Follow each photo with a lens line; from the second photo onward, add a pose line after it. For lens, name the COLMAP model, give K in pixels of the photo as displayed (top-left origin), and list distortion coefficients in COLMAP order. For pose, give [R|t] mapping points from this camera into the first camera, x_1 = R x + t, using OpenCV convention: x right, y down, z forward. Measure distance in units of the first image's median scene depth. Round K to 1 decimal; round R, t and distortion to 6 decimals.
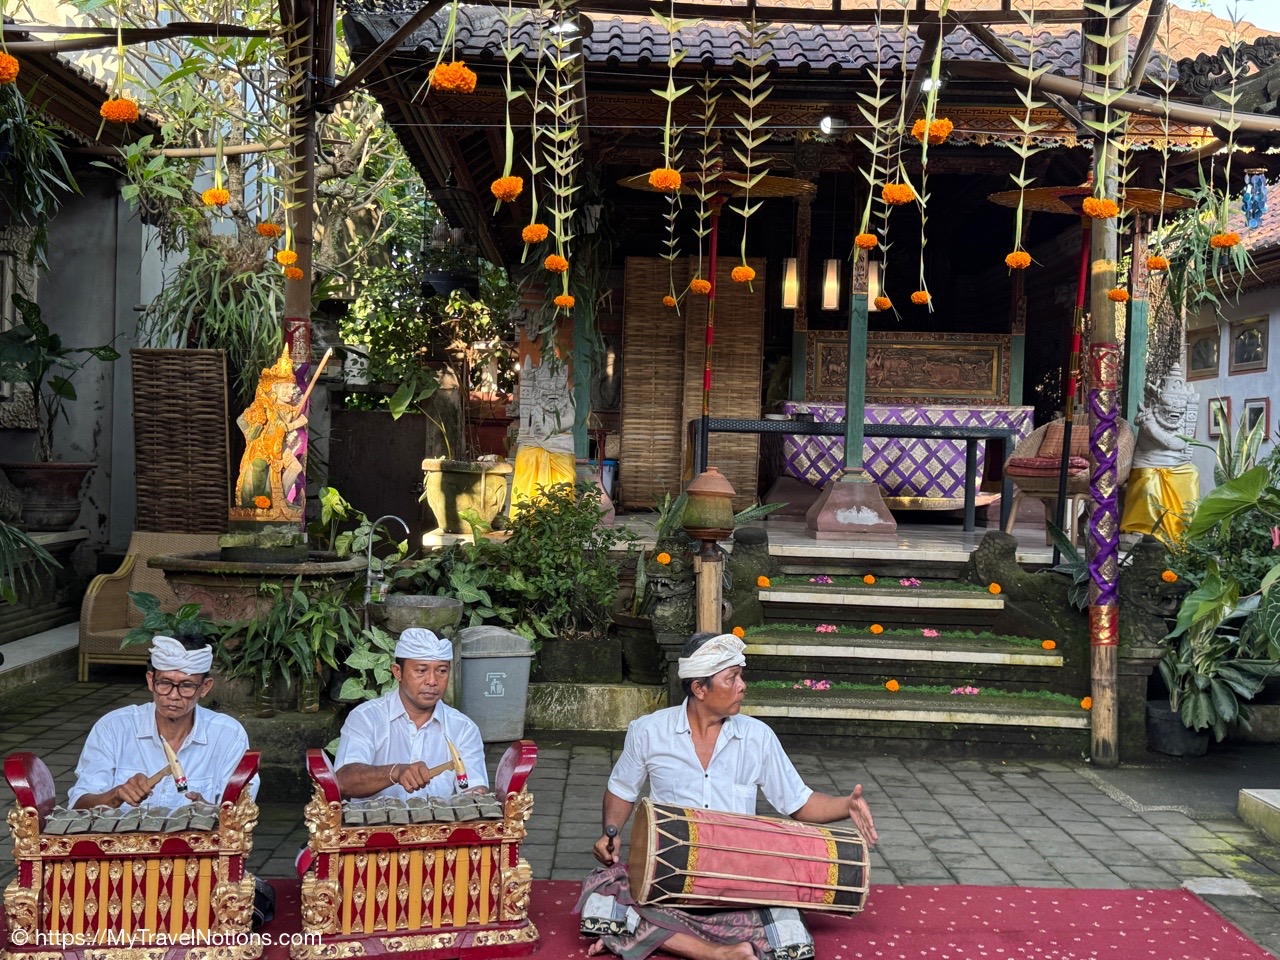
lens RADIAL K [[1360.7, 0, 625.2], [0, 1360.7, 501.7], [0, 0, 1]] dist [0.051271, 0.000000]
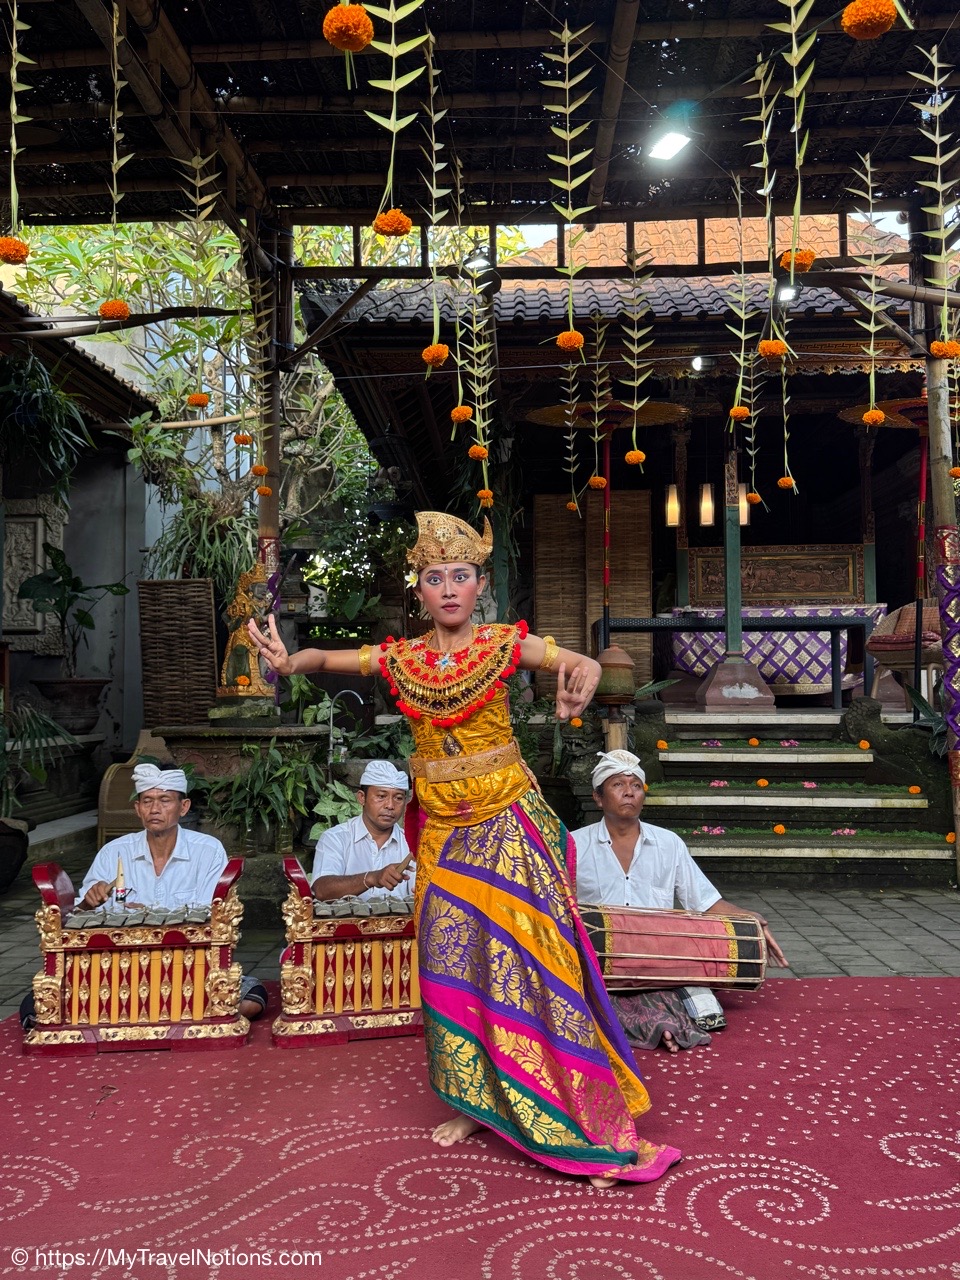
lens RADIAL K [[1117.8, 0, 471.7], [0, 1117.8, 647.8], [0, 0, 1]] dist [0.078729, -0.040308]
pose [[0.997480, -0.039364, -0.059025, -0.002841], [0.035162, 0.996884, -0.070614, 0.041315], [0.061620, 0.068361, 0.995756, 0.016512]]
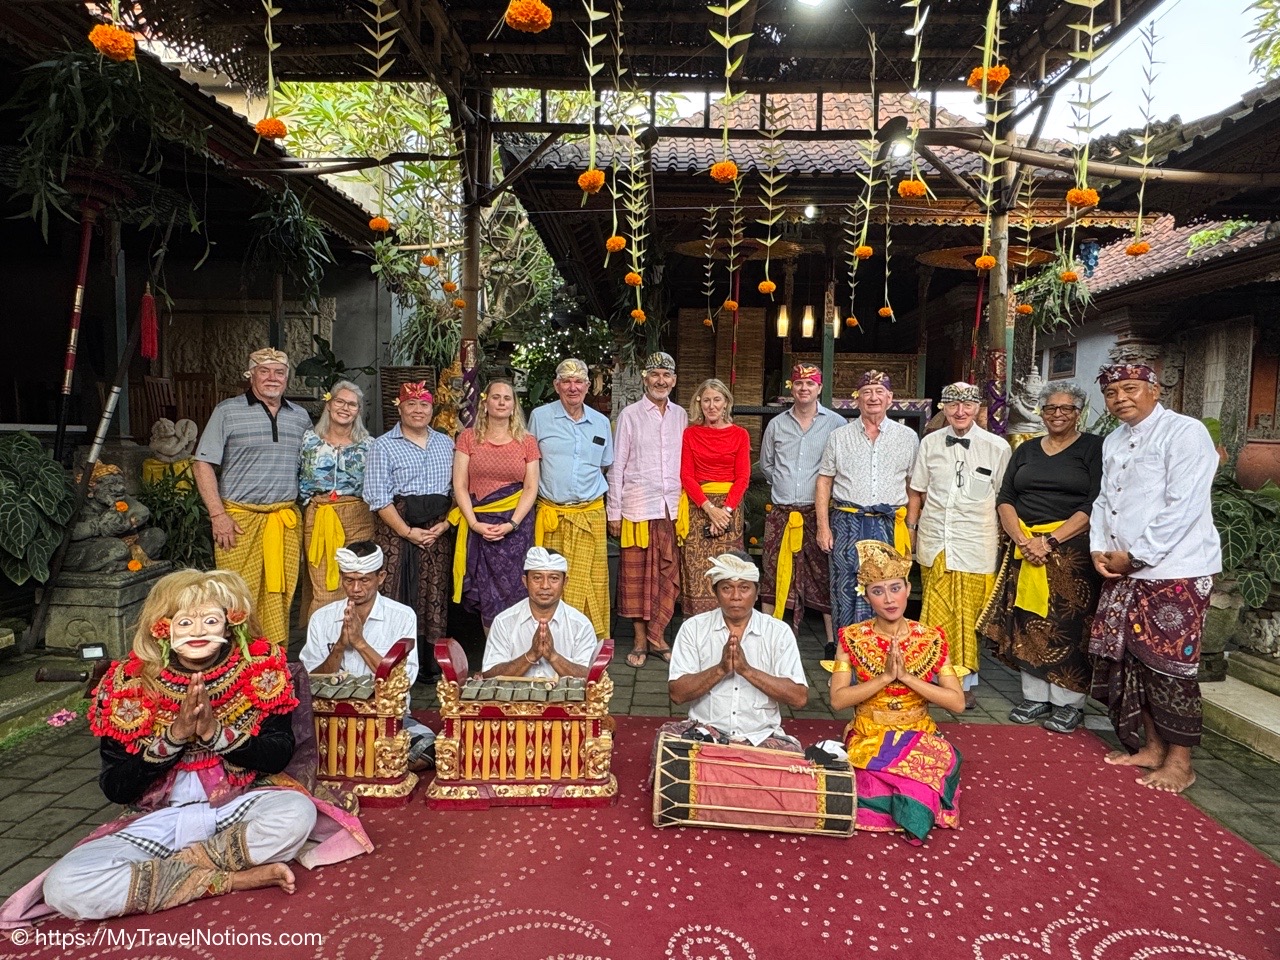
lens RADIAL K [[752.8, 0, 634.2], [0, 752.8, 477.6], [0, 0, 1]] dist [0.001302, 0.007192]
pose [[0.998338, -0.001477, -0.057606, -0.002025], [0.002697, 0.999774, 0.021101, 0.006365], [0.057562, -0.021222, 0.998116, 0.146797]]
